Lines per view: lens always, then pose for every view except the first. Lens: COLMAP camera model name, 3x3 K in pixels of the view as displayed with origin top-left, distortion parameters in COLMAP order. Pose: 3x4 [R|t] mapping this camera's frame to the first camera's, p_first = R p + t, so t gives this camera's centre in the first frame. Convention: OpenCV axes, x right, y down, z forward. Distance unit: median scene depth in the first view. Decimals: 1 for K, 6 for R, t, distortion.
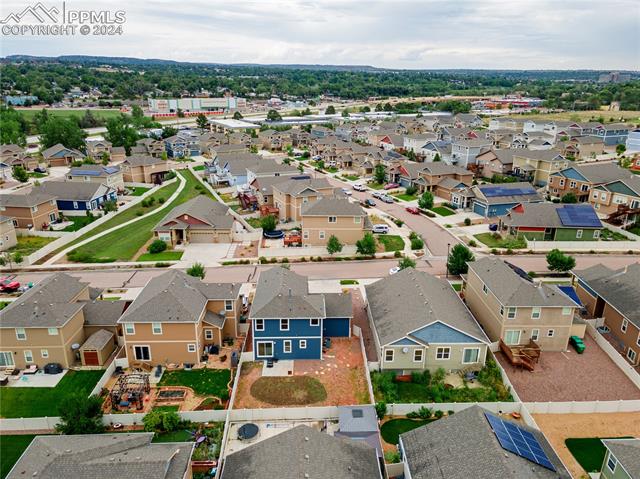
lens RADIAL K [[464.7, 0, 325.3], [0, 464.7, 240.4], [0, 0, 1]] dist [0.034746, 0.007087]
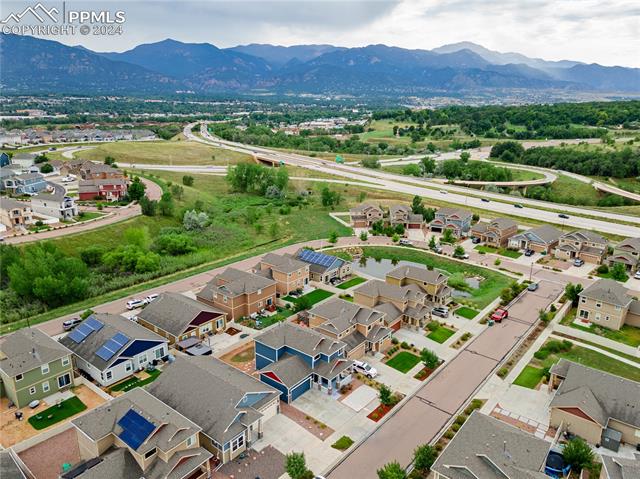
lens RADIAL K [[464.7, 0, 325.3], [0, 464.7, 240.4], [0, 0, 1]] dist [0.034746, 0.007087]
pose [[-0.654773, 0.200370, -0.728783, 0.526155], [-0.262994, 0.843569, 0.468215, -0.519687], [0.708595, 0.498240, -0.499650, 1.058466]]
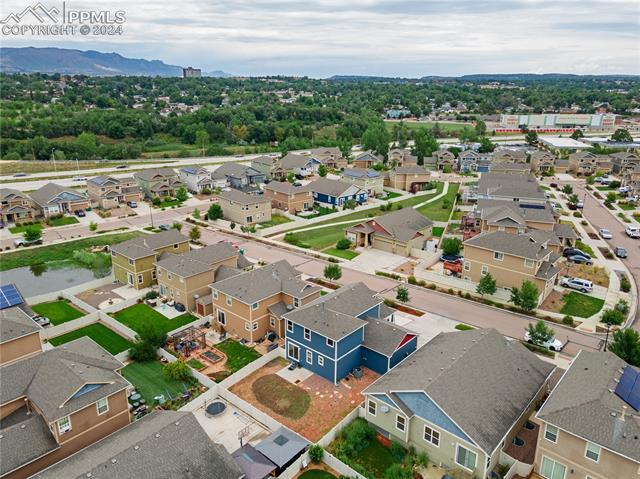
lens RADIAL K [[464.7, 0, 325.3], [0, 464.7, 240.4], [0, 0, 1]] dist [0.034746, 0.007087]
pose [[0.729696, 0.206954, -0.651701, 0.333039], [-0.226492, 0.972447, 0.055212, -0.047865], [0.645171, 0.107317, 0.756464, 0.148210]]
